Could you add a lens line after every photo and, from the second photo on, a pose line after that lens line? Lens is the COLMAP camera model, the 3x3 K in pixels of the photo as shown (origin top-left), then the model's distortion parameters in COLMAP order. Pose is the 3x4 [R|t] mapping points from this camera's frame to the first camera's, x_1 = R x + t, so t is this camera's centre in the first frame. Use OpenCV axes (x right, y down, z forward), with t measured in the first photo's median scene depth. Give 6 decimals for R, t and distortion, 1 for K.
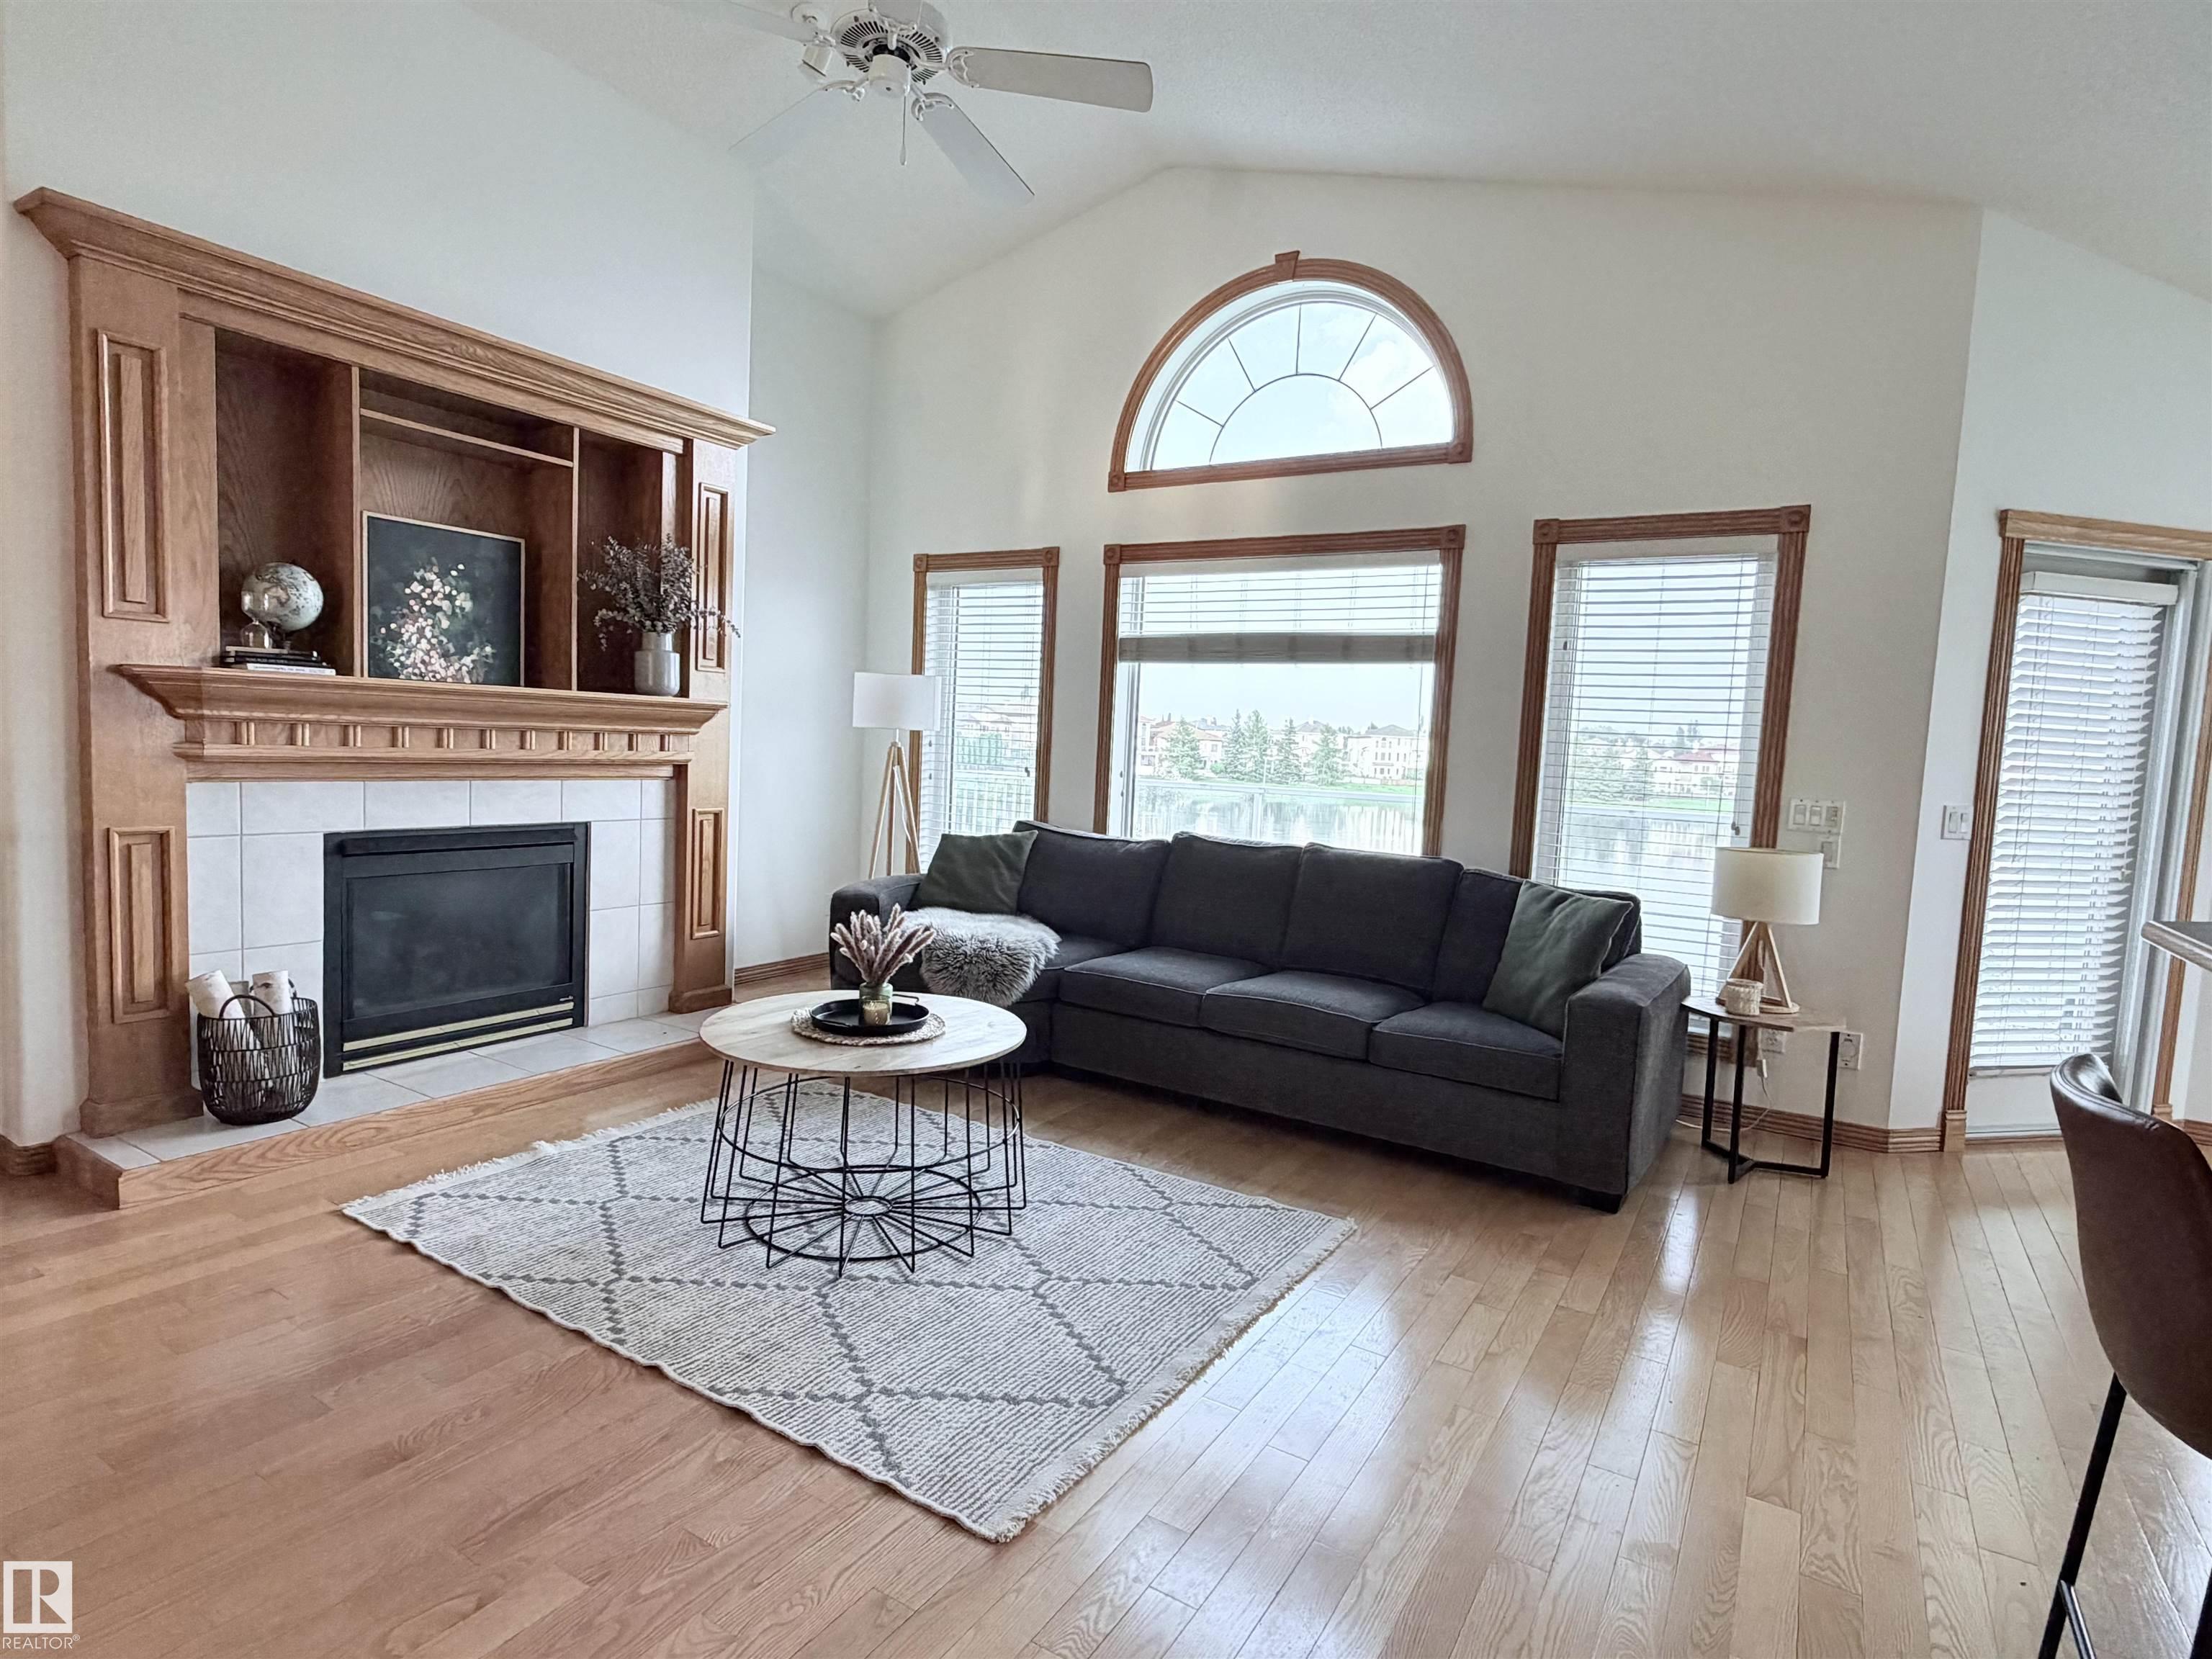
lens RADIAL K [[1163.3, 0, 1102.2], [0, 1163.3, 831.2], [0, 0, 1]] dist [-0.000932, 0.000284]
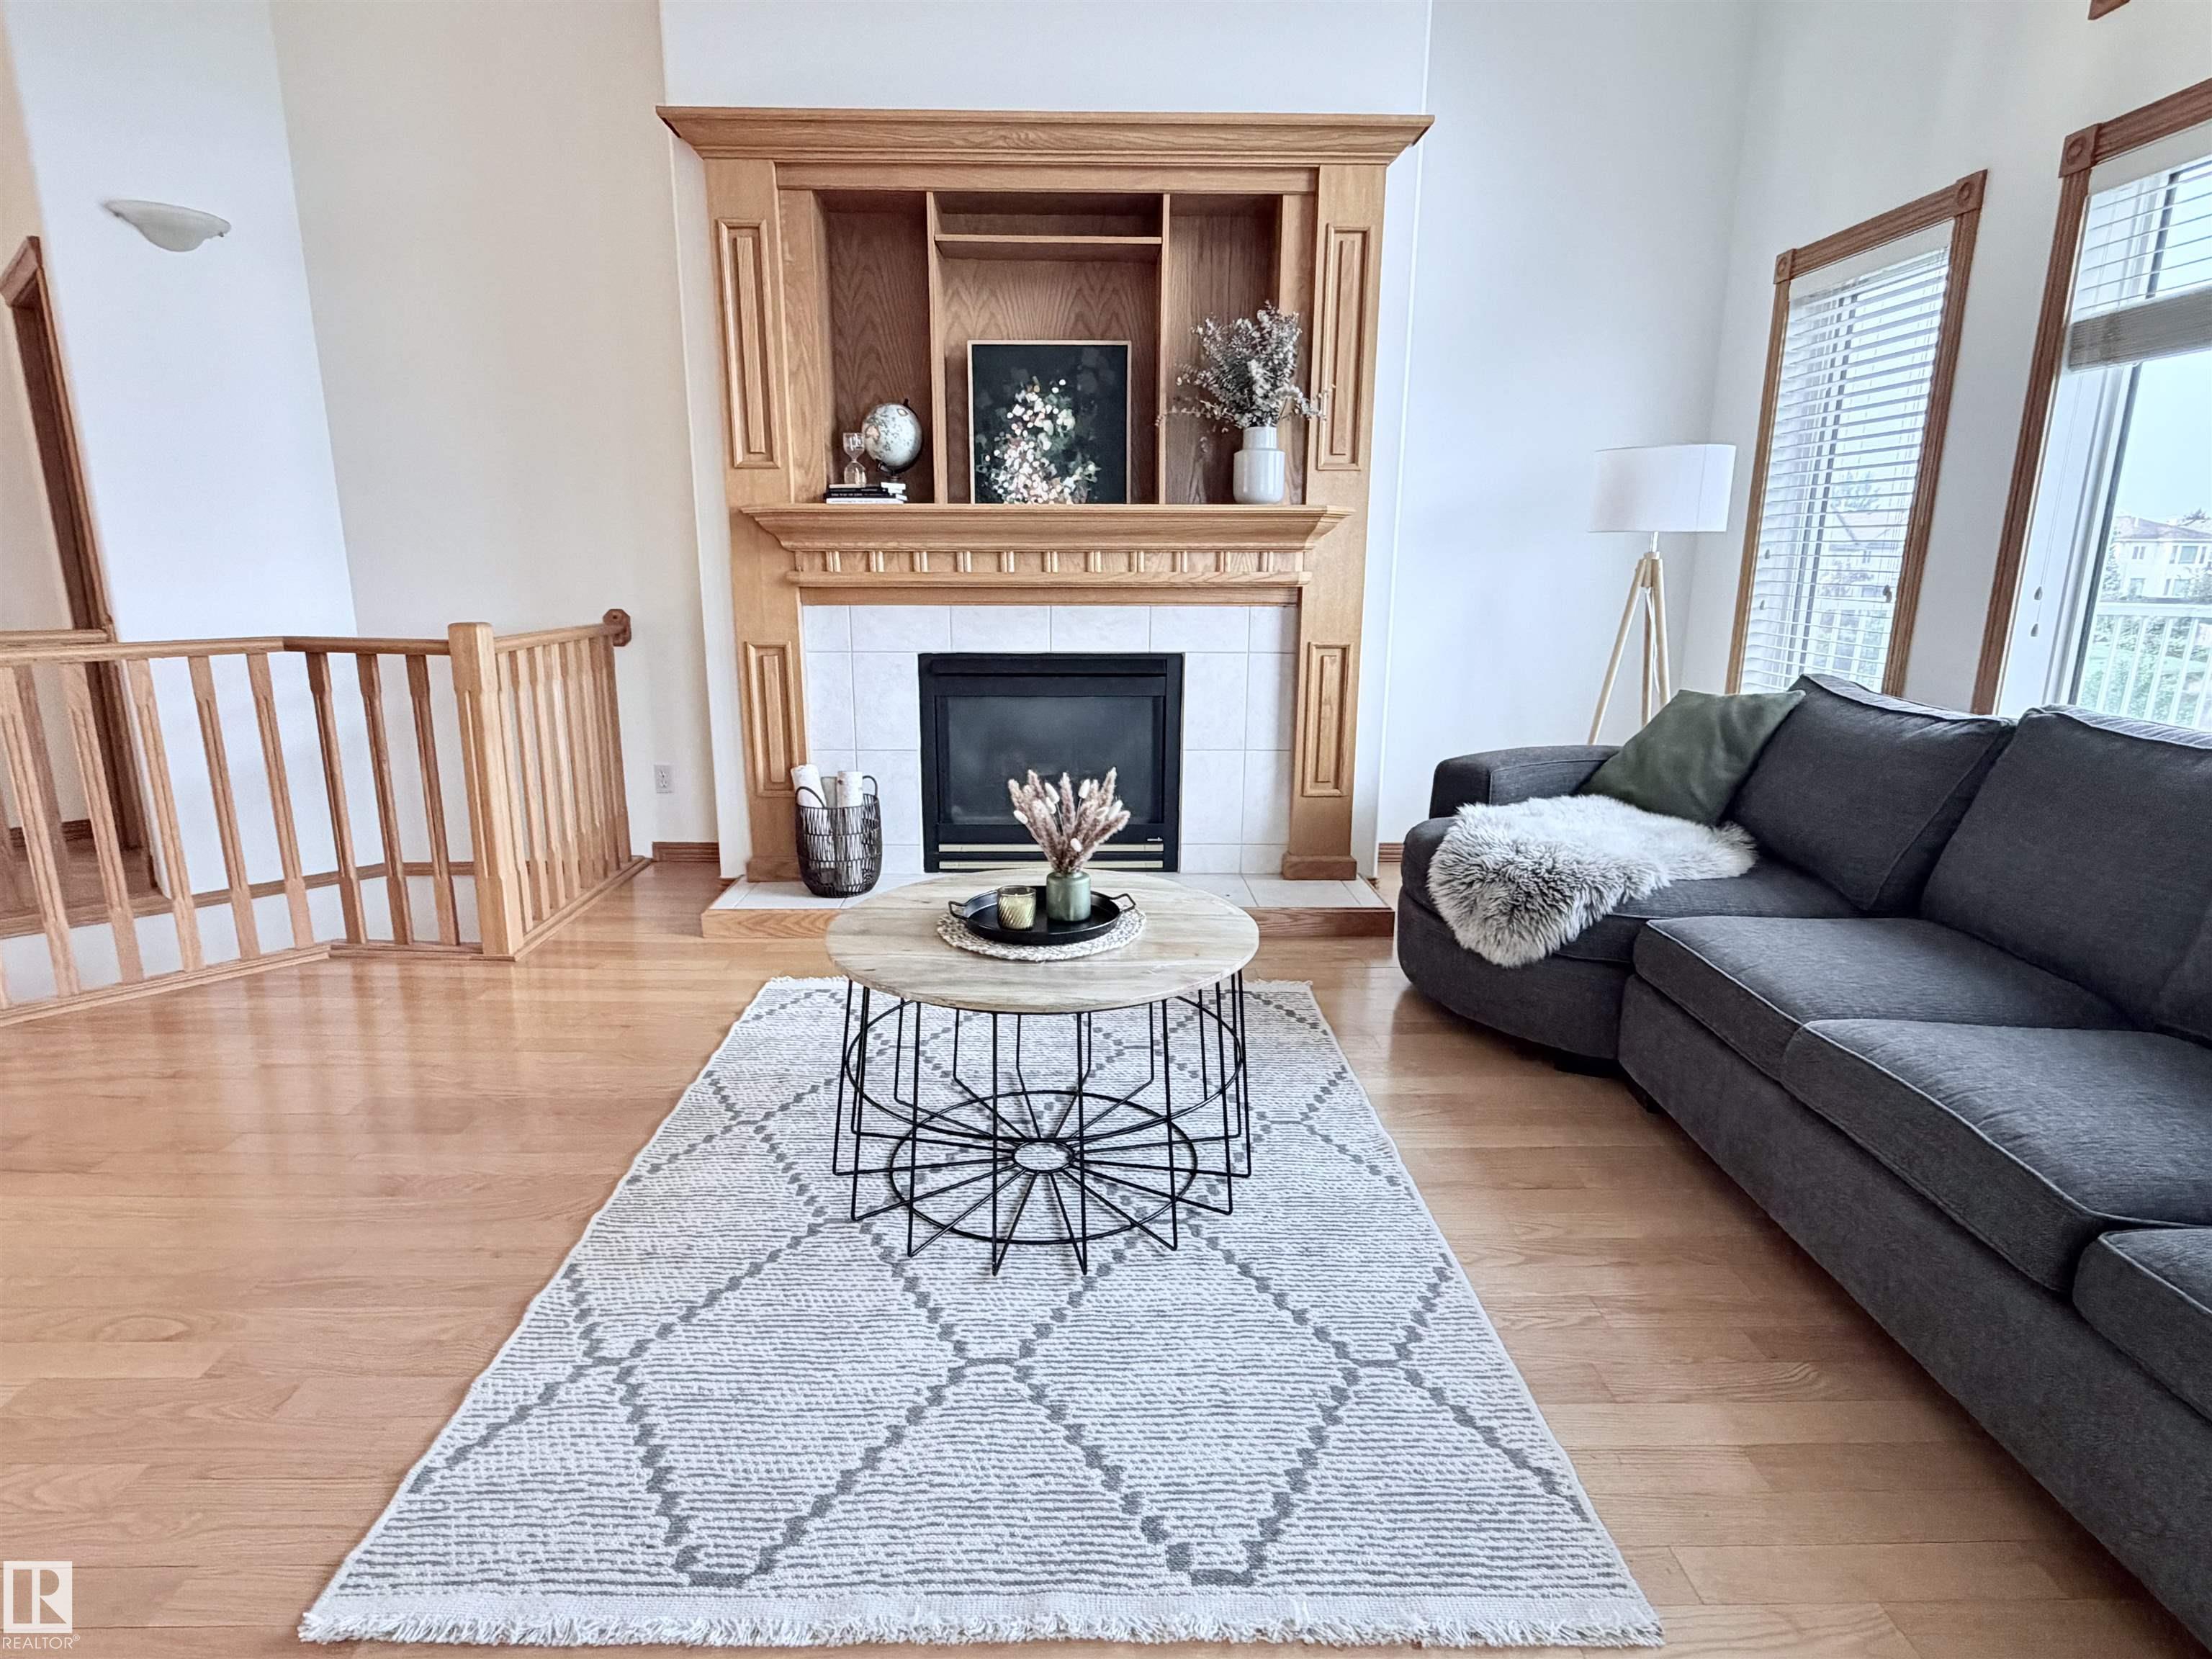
lens RADIAL K [[1163.3, 0, 1098.3], [0, 1163.3, 829.6], [0, 0, 1]] dist [-0.000932, 0.000284]
pose [[0.545095, 0.148576, -0.825104, 0.318666], [-0.043039, 0.987833, 0.149445, -0.004719], [0.837269, -0.045950, 0.544858, 0.473523]]
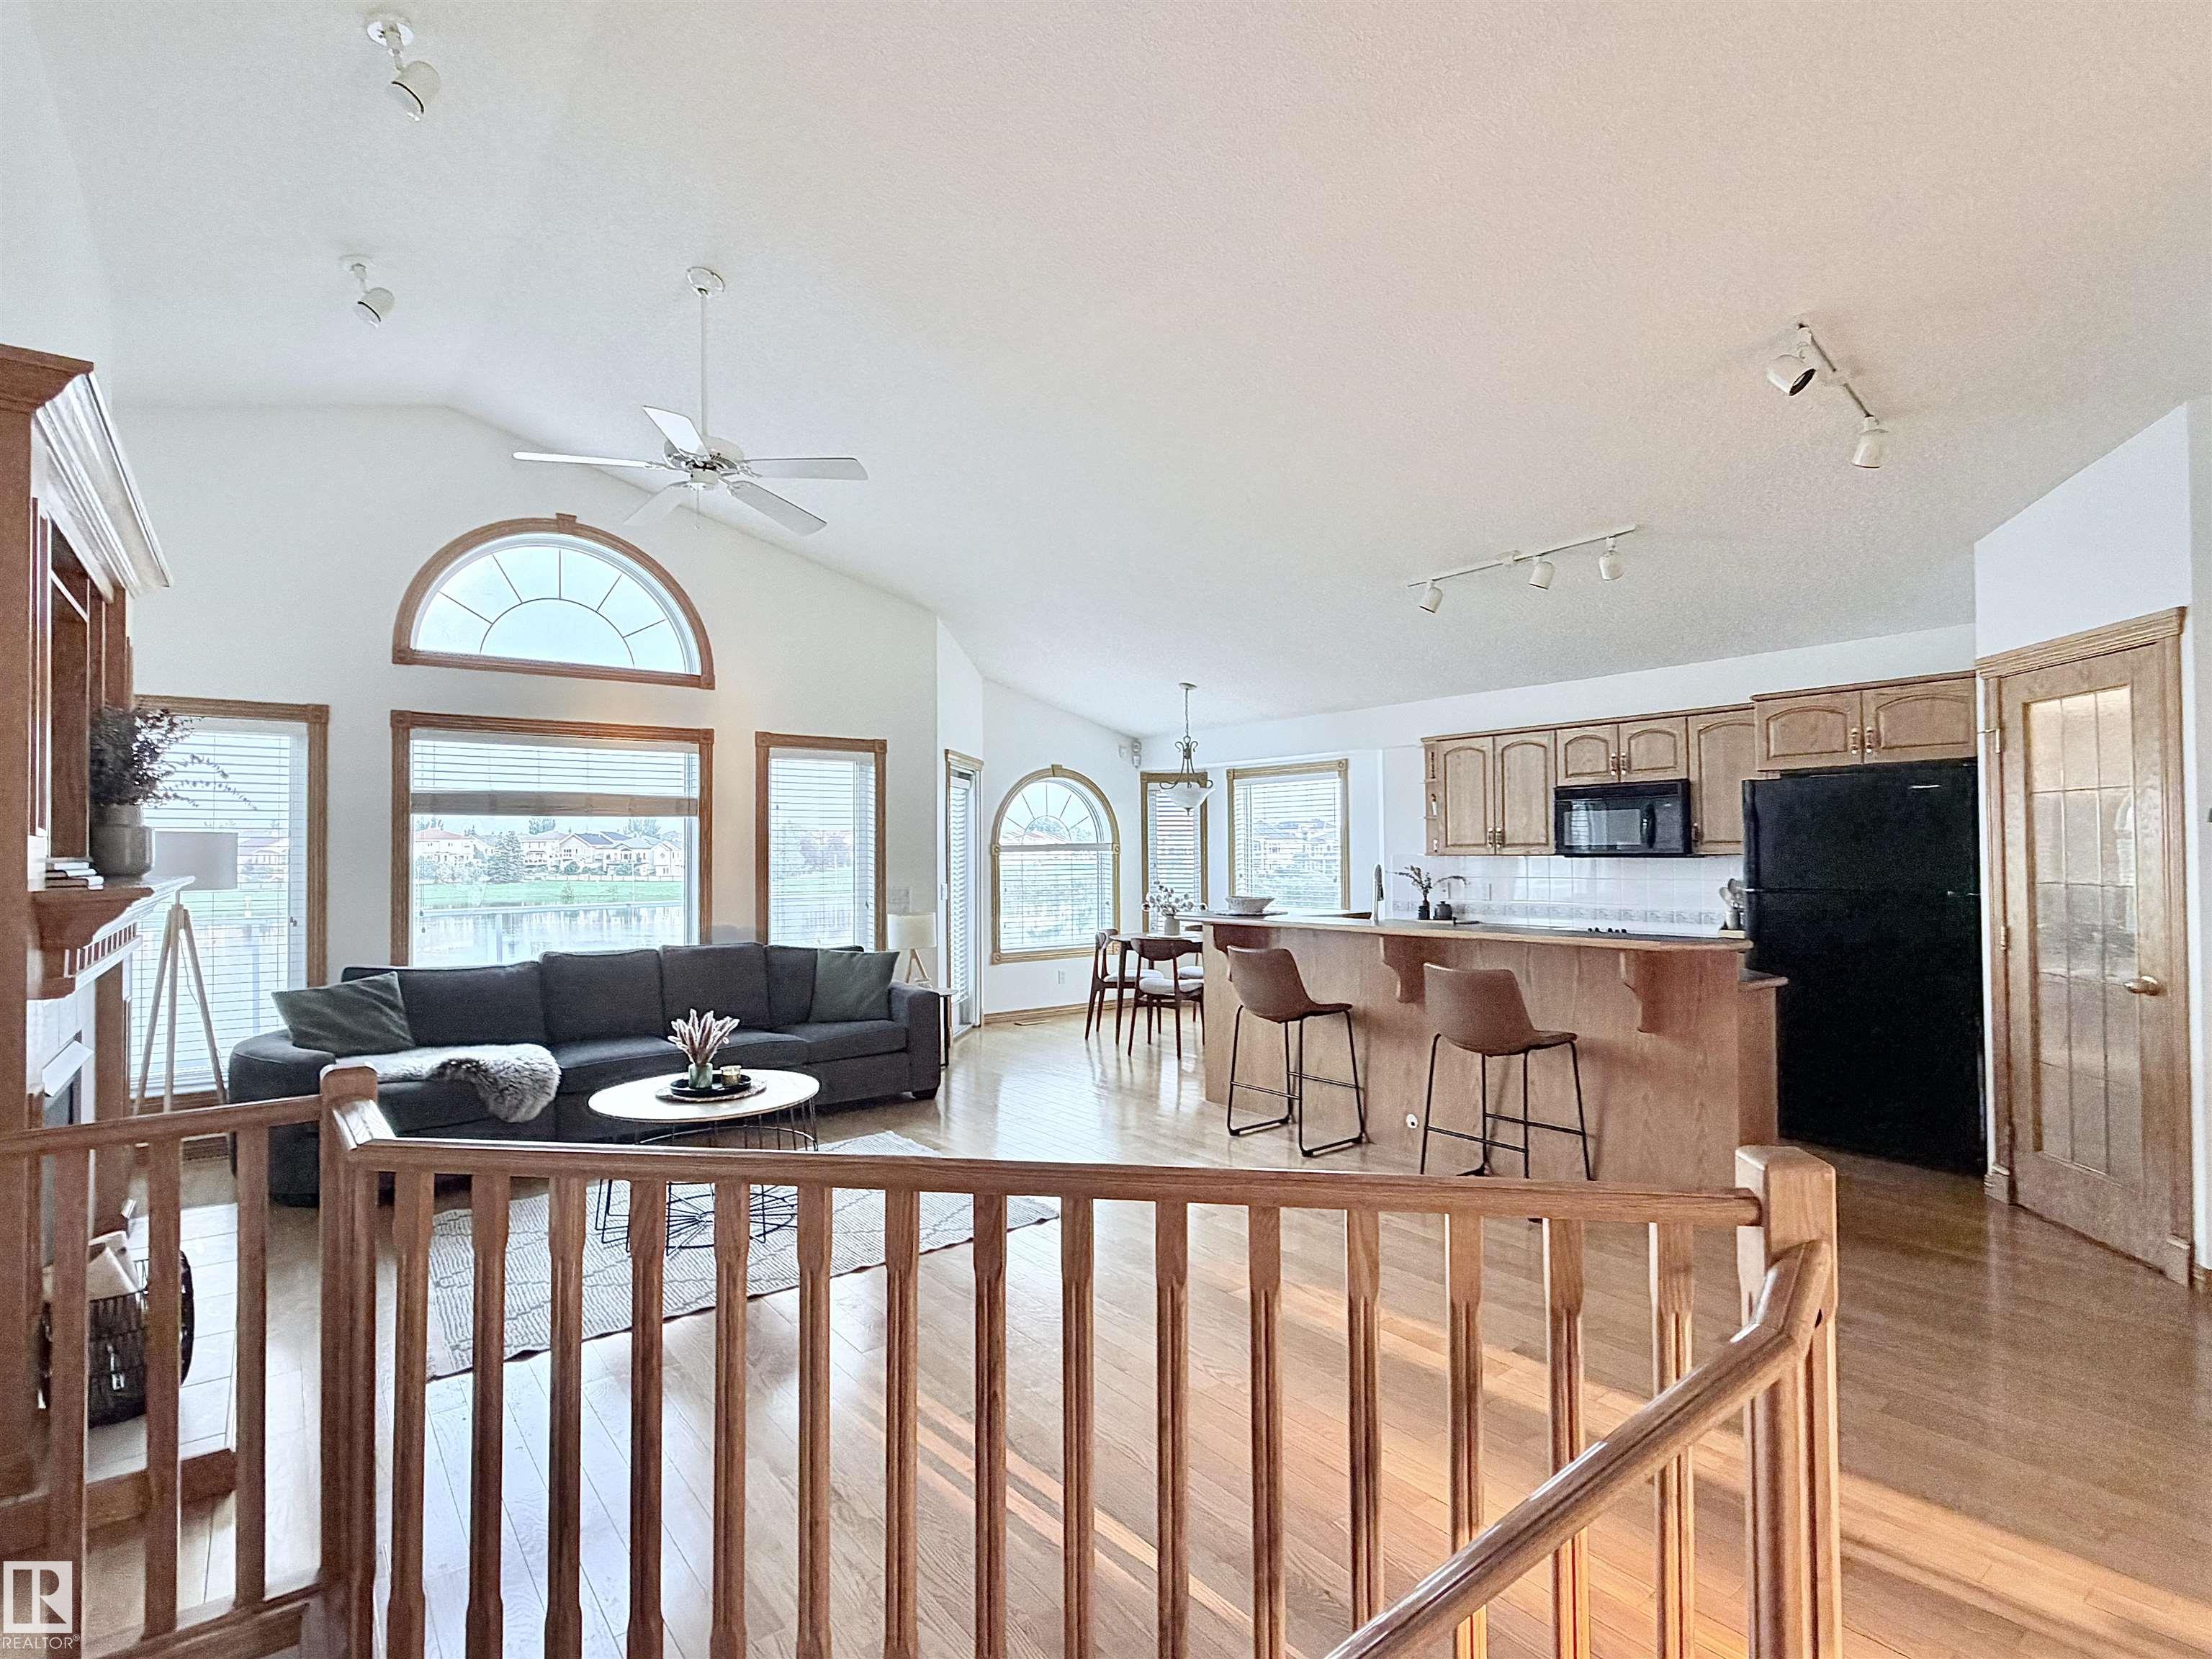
lens RADIAL K [[1077.8, 0, 1098.5], [0, 1077.8, 832.4], [0, 0, 1]] dist [0.001551, -0.000563]
pose [[0.353563, -0.034024, 0.934792, -0.979396], [0.097036, 0.995281, -0.000476, -0.084807], [-0.930364, 0.090877, 0.355196, 0.018818]]
